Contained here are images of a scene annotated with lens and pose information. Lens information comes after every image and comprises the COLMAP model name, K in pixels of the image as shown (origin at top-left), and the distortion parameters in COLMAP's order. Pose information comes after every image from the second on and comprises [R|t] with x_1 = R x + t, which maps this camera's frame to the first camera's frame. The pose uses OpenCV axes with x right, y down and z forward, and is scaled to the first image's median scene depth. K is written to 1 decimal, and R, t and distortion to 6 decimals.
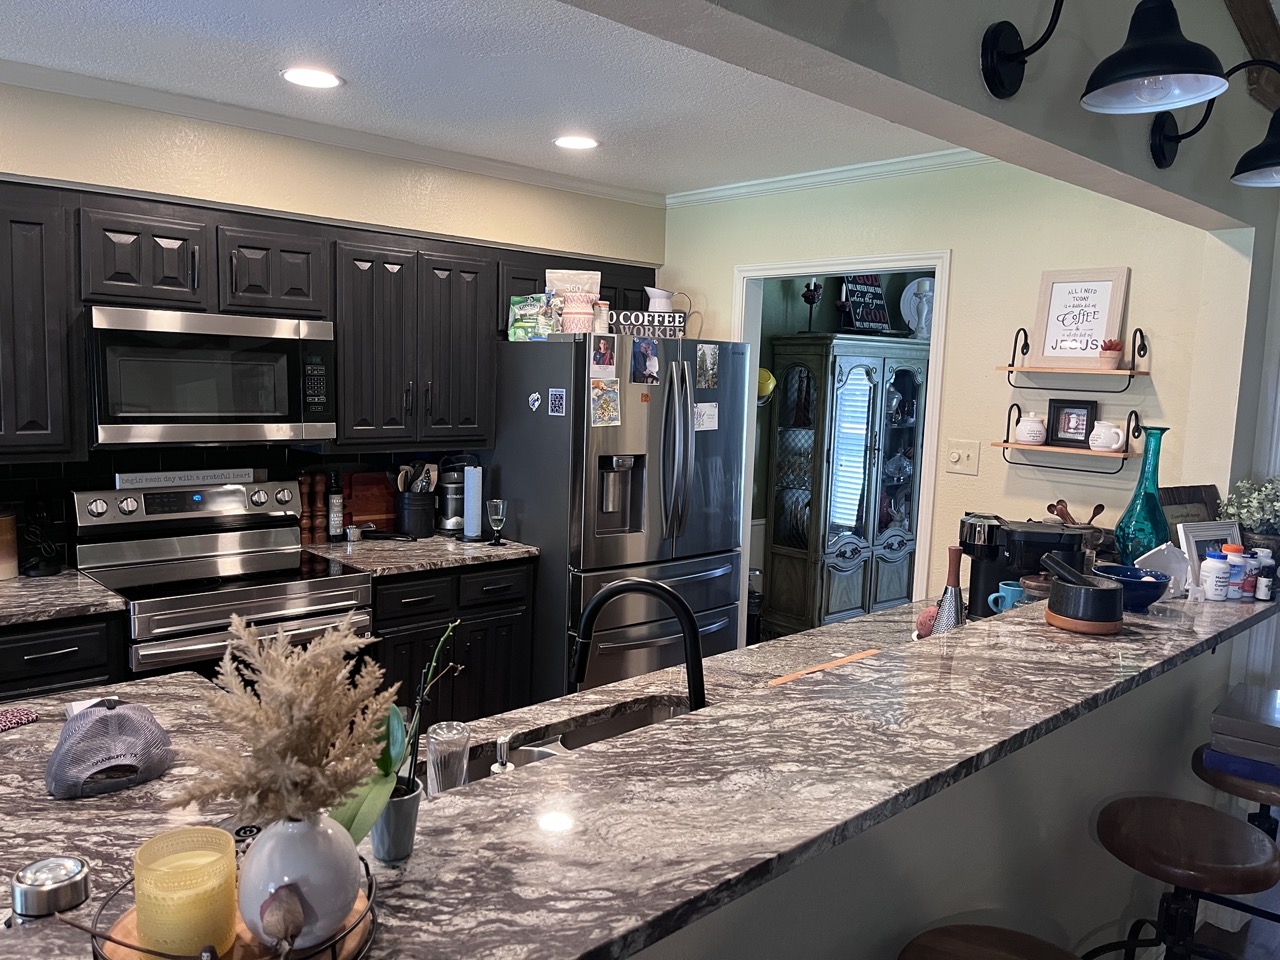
lens RADIAL K [[976.3, 0, 640.0], [0, 976.3, 480.0], [0, 0, 1]] dist [0.077979, -0.116594]
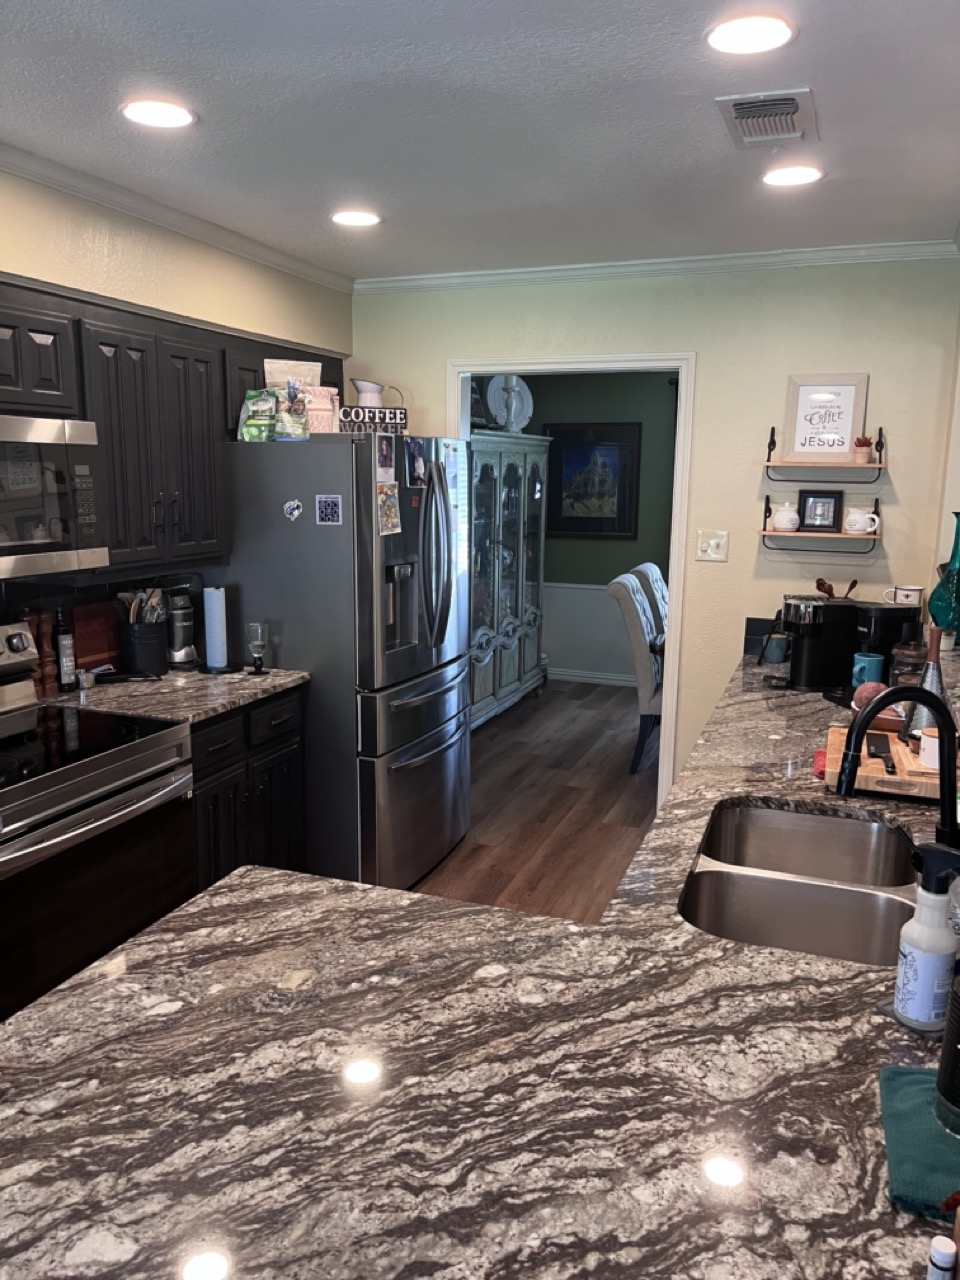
lens RADIAL K [[981.4, 0, 480.0], [0, 981.4, 640.0], [0, 0, 1]] dist [0.057597, -0.113449]
pose [[0.898285, -0.097486, 0.428462, -0.363427], [0.067317, 0.994100, 0.085051, -0.028054], [-0.434225, -0.047557, 0.899548, 0.114454]]
